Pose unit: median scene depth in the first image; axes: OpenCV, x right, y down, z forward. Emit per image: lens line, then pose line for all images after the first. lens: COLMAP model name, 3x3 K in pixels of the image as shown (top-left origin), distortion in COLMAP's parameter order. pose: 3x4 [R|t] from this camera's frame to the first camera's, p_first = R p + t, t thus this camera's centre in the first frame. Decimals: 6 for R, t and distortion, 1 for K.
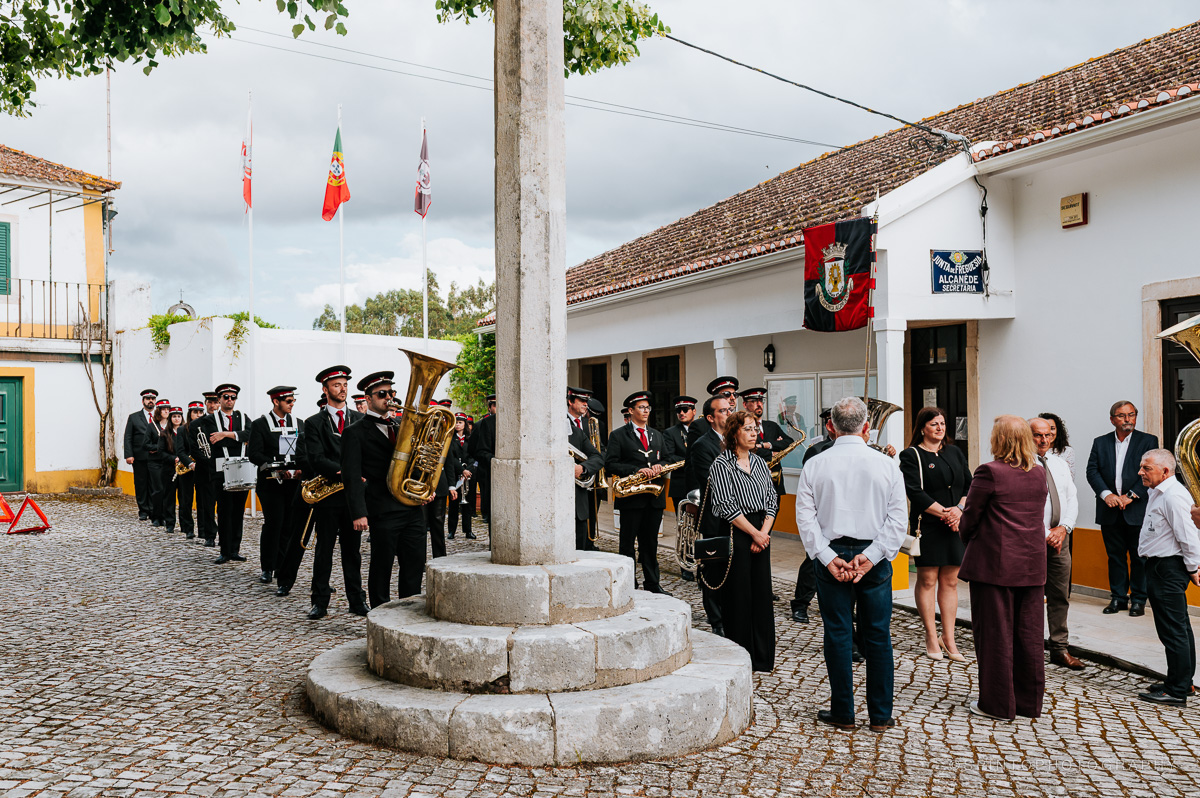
lens RADIAL K [[1149.4, 0, 600.0], [0, 1149.4, 399.0], [0, 0, 1]] dist [-0.070775, 0.129528]
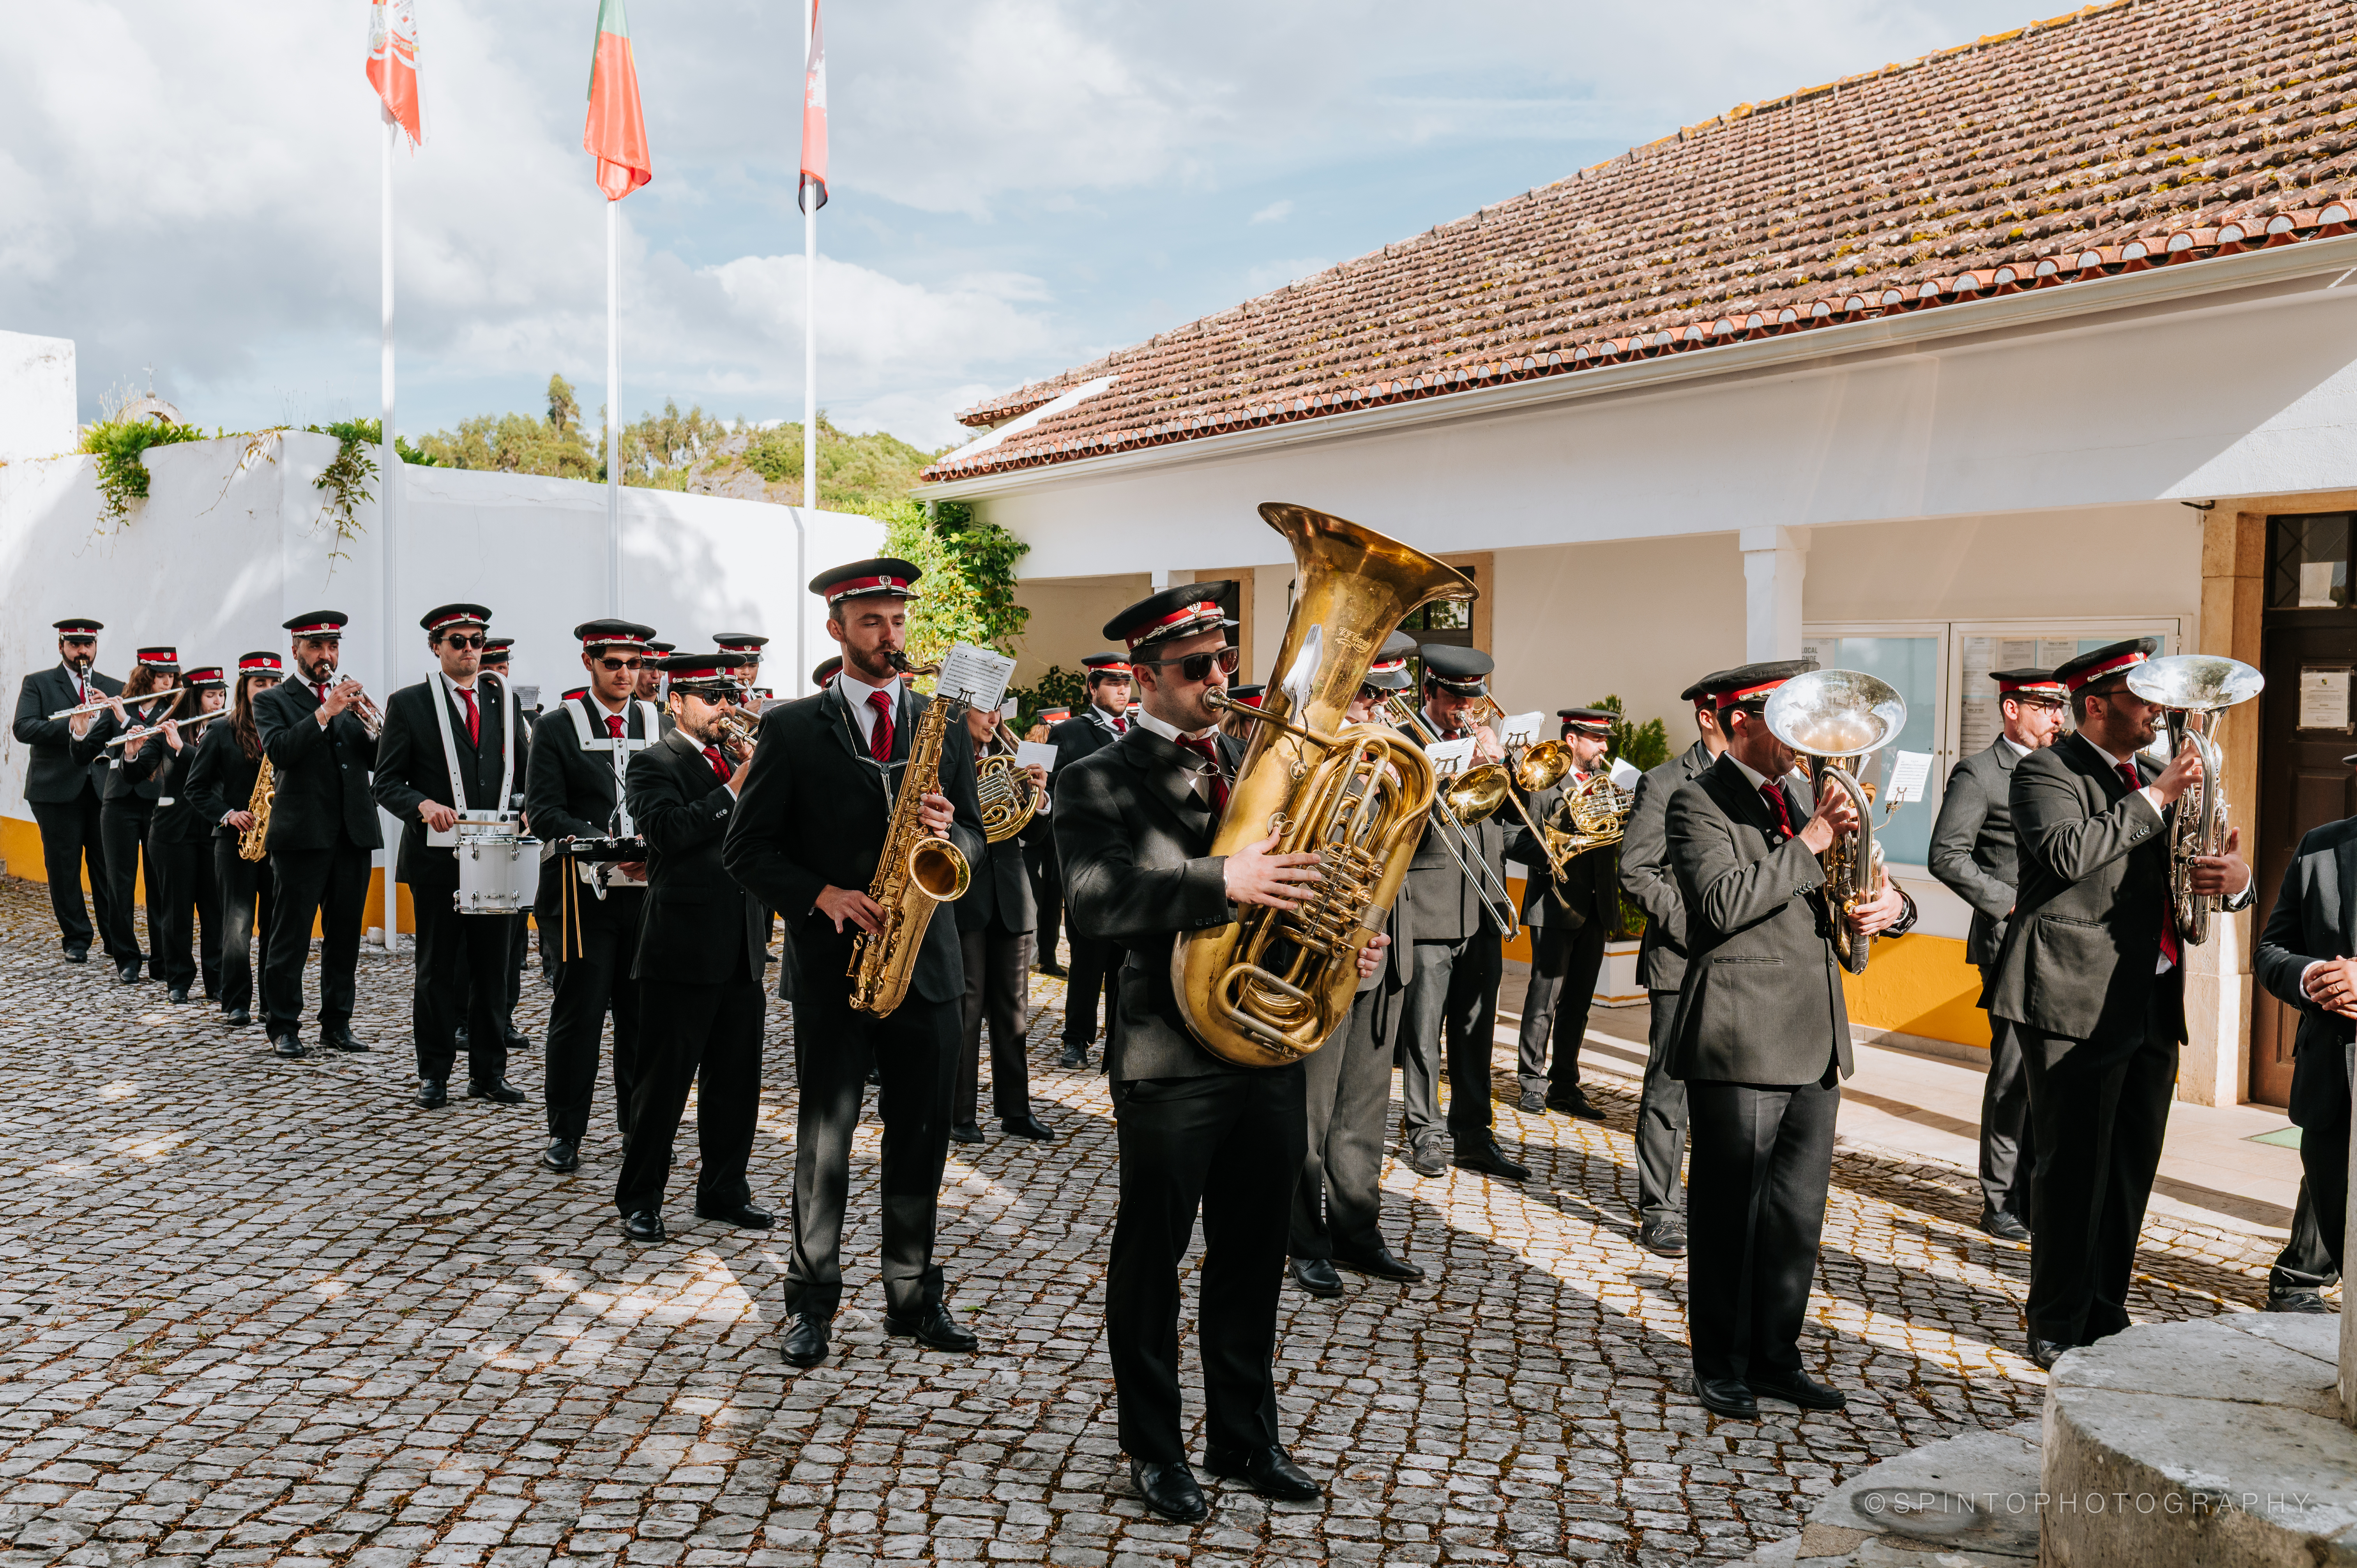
lens RADIAL K [[2257.4, 0, 1178.5], [0, 2257.4, 784.0], [0, 0, 1]] dist [-0.070775, 0.129528]
pose [[0.988299, 0.015324, 0.151756, -0.222635], [-0.023946, 0.998191, 0.055154, -0.003511], [-0.150637, -0.058143, 0.986878, 0.310532]]
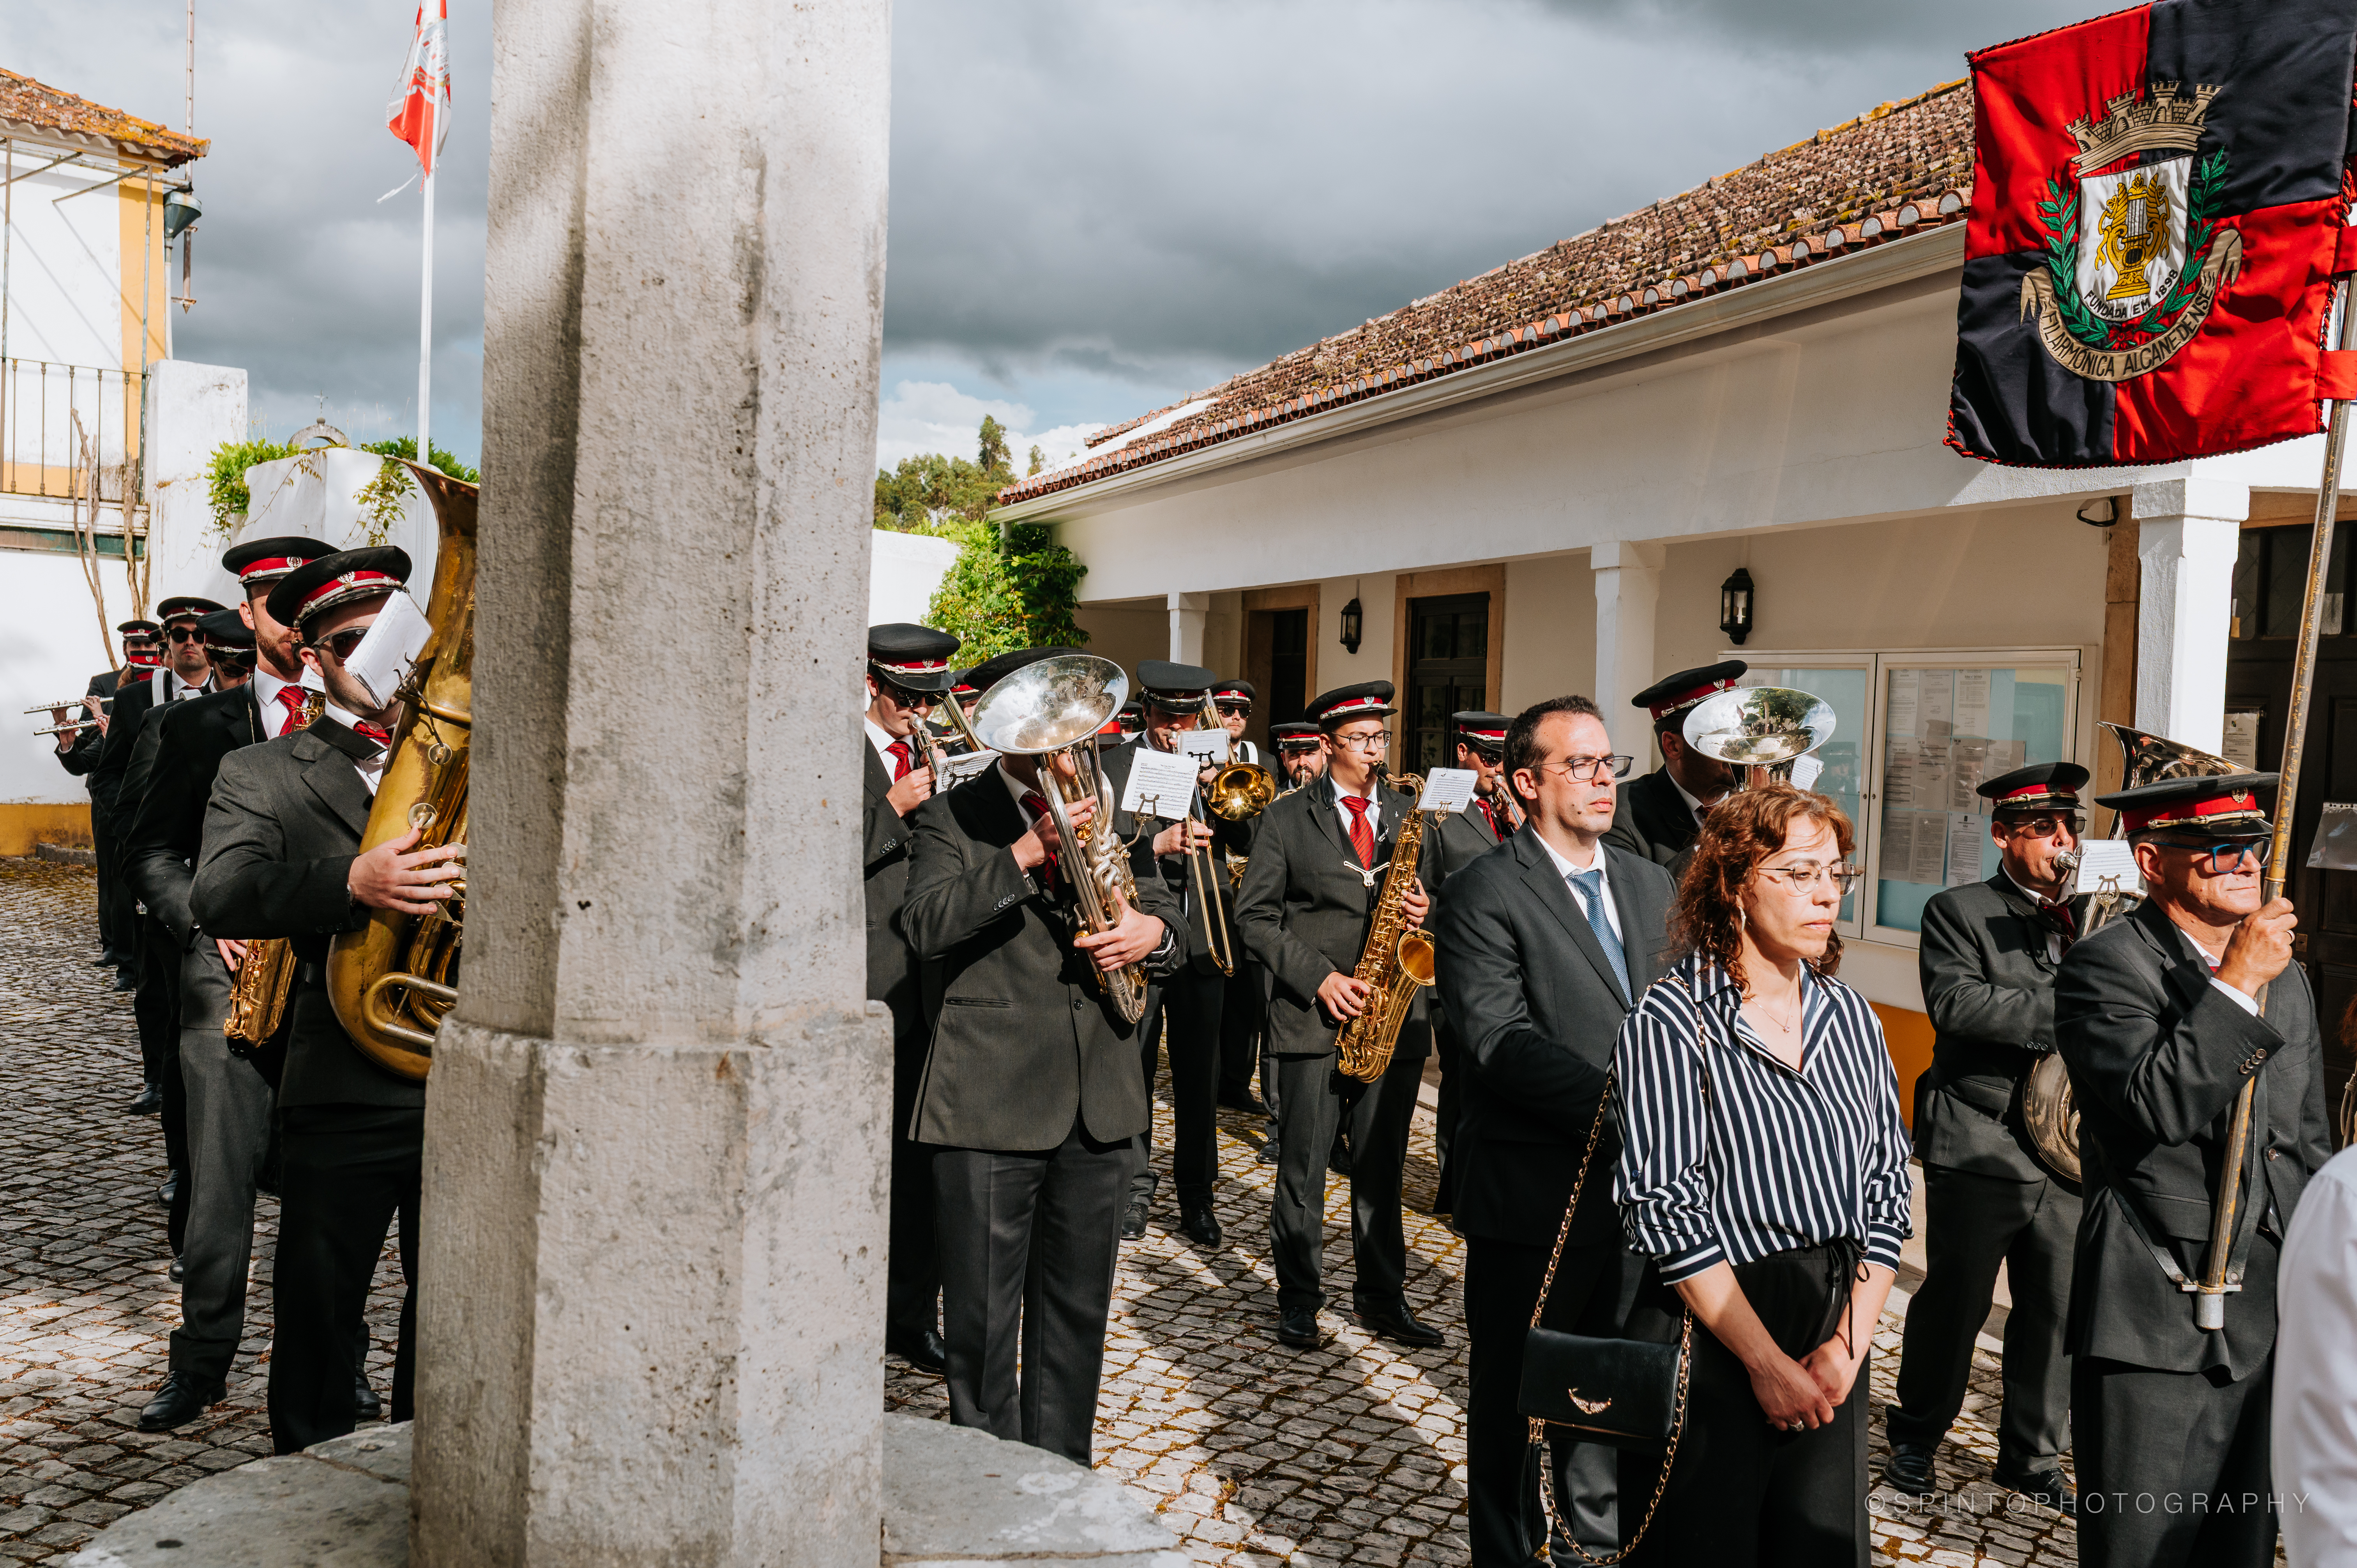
lens RADIAL K [[2257.4, 0, 1178.5], [0, 2257.4, 784.0], [0, 0, 1]] dist [-0.070775, 0.129528]
pose [[0.996809, 0.049552, -0.062575, 0.021376], [-0.046881, 0.997955, 0.043450, -0.002317], [0.064600, -0.040378, 0.997094, 0.328801]]
